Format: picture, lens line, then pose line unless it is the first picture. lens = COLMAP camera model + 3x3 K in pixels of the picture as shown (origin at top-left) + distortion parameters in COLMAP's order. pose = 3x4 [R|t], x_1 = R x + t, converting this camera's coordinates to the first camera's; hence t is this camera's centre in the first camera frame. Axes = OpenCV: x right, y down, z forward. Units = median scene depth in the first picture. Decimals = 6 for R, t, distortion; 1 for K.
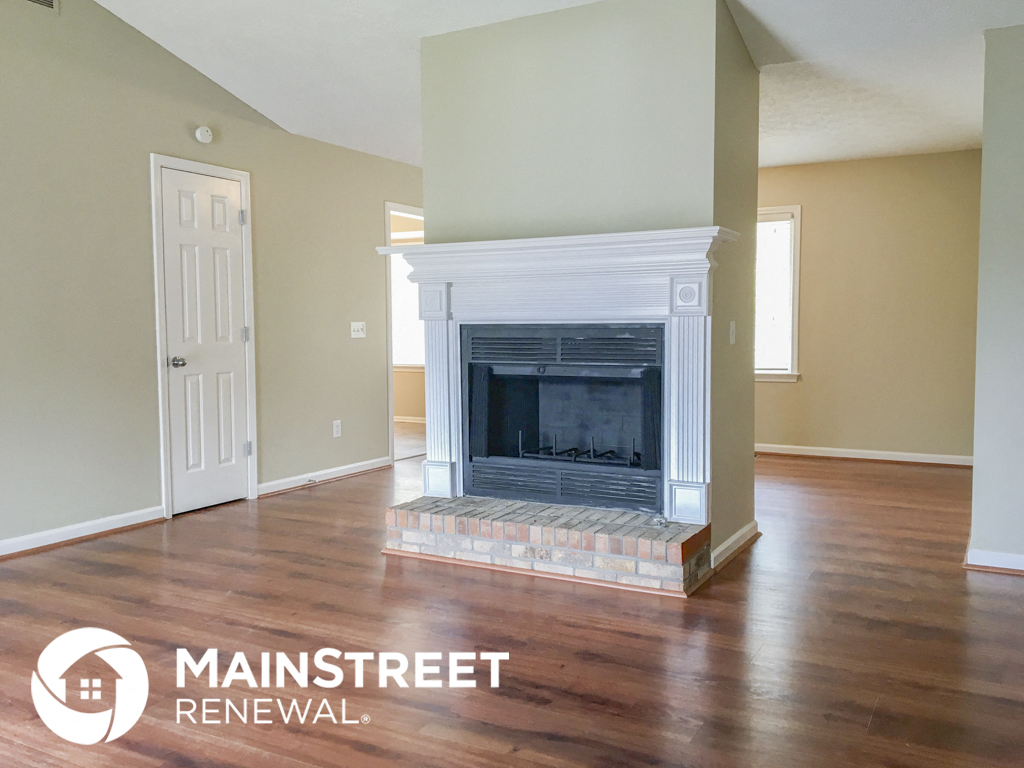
lens RADIAL K [[889.1, 0, 512.7], [0, 889.1, 380.5], [0, 0, 1]] dist [0.071854, 0.000130]
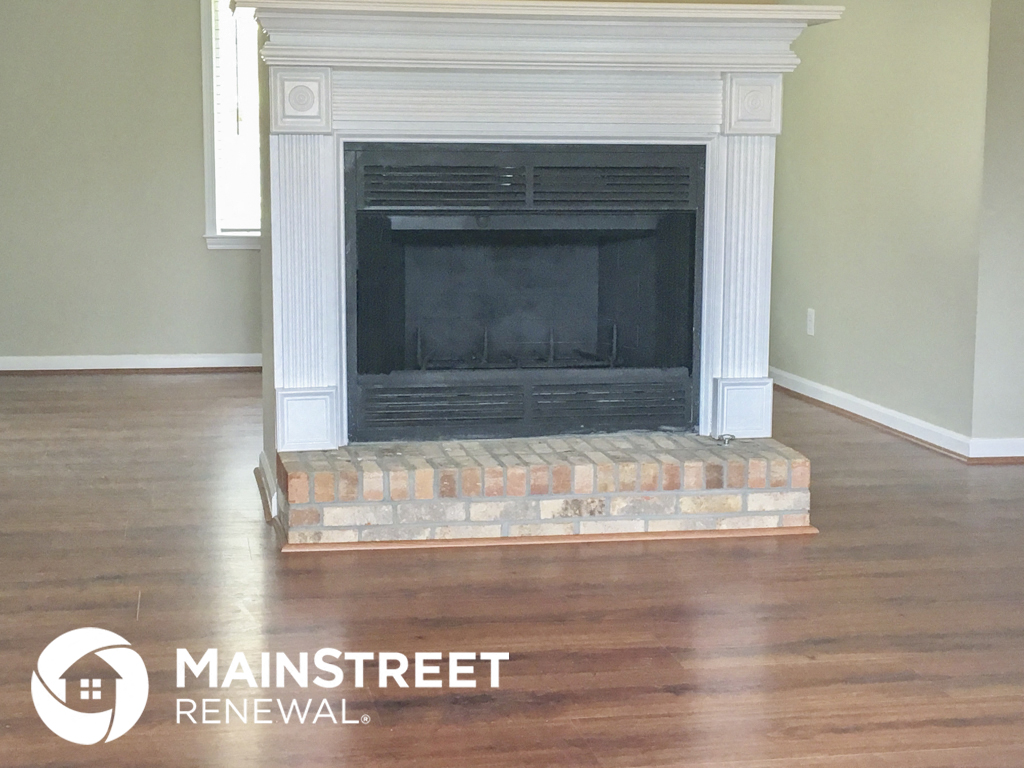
lens RADIAL K [[1659.1, 0, 511.0], [0, 1659.1, 385.4], [0, 0, 1]] dist [0.007446, 0.000000]
pose [[0.772996, -0.072172, 0.630292, -0.738042], [0.031641, 0.996657, 0.075318, 0.016954], [-0.633621, -0.038277, 0.772696, 0.125617]]
